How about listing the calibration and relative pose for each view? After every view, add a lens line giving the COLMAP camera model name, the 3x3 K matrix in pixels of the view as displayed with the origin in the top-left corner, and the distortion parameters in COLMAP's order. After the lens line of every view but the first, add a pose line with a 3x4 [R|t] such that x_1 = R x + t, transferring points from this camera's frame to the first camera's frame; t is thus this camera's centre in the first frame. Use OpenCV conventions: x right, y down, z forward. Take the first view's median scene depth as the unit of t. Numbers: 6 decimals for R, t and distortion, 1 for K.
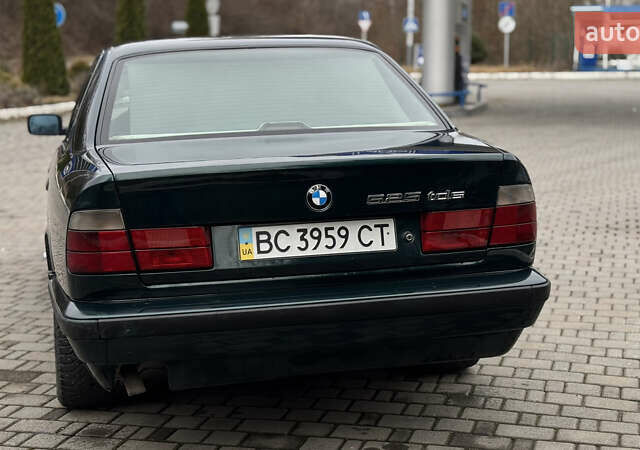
lens RADIAL K [[1127.0, 0, 319.9], [0, 1127.0, 224.2], [0, 0, 1]] dist [0.150069, 0.000000]
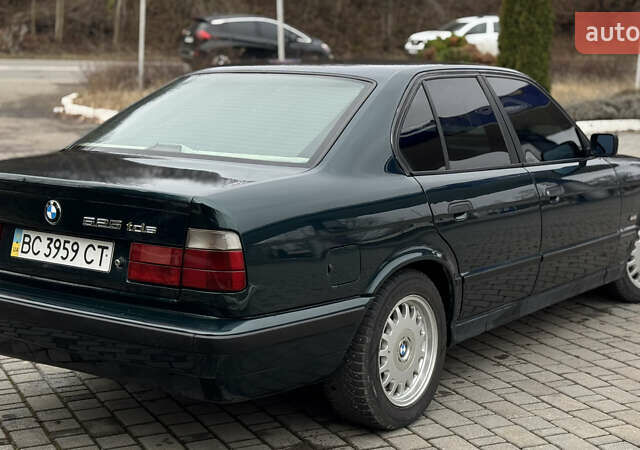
lens RADIAL K [[1127.0, 0, 329.0], [0, 1127.0, 229.7], [0, 0, 1]] dist [0.150069, 0.000000]
pose [[0.663223, 0.150248, -0.733185, 0.991801], [-0.139708, 0.987276, 0.075941, -0.128046], [0.735266, 0.052066, 0.675775, 0.436845]]
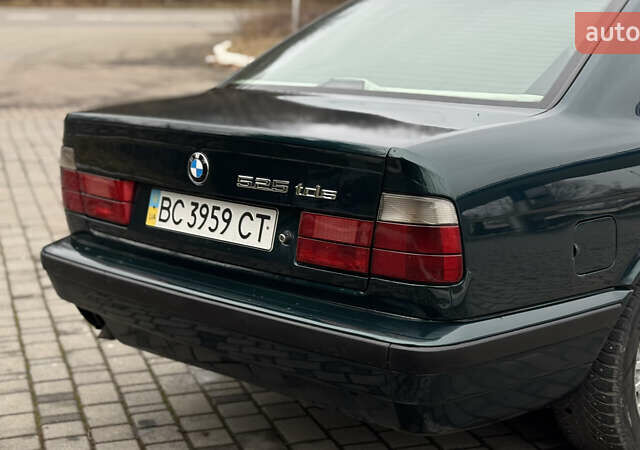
lens RADIAL K [[1127.0, 0, 318.2], [0, 1127.0, 226.7], [0, 0, 1]] dist [0.150069, 0.000000]
pose [[0.553544, 0.186994, -0.811556, 0.725959], [-0.136830, 0.981645, 0.132856, -0.103182], [0.821503, 0.037503, 0.568970, 0.590067]]
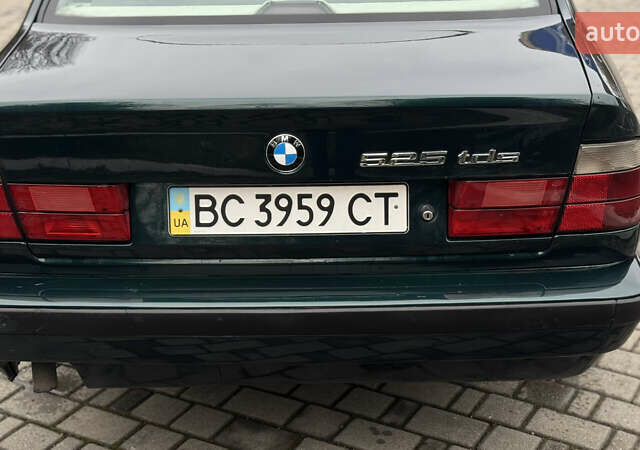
lens RADIAL K [[1127.0, 0, 321.9], [0, 1127.0, 225.9], [0, 0, 1]] dist [0.150069, 0.000000]
pose [[0.972226, 0.096390, -0.213272, 0.162817], [-0.044675, 0.970929, 0.235164, -0.136812], [0.229739, -0.219104, 0.948268, 0.363792]]
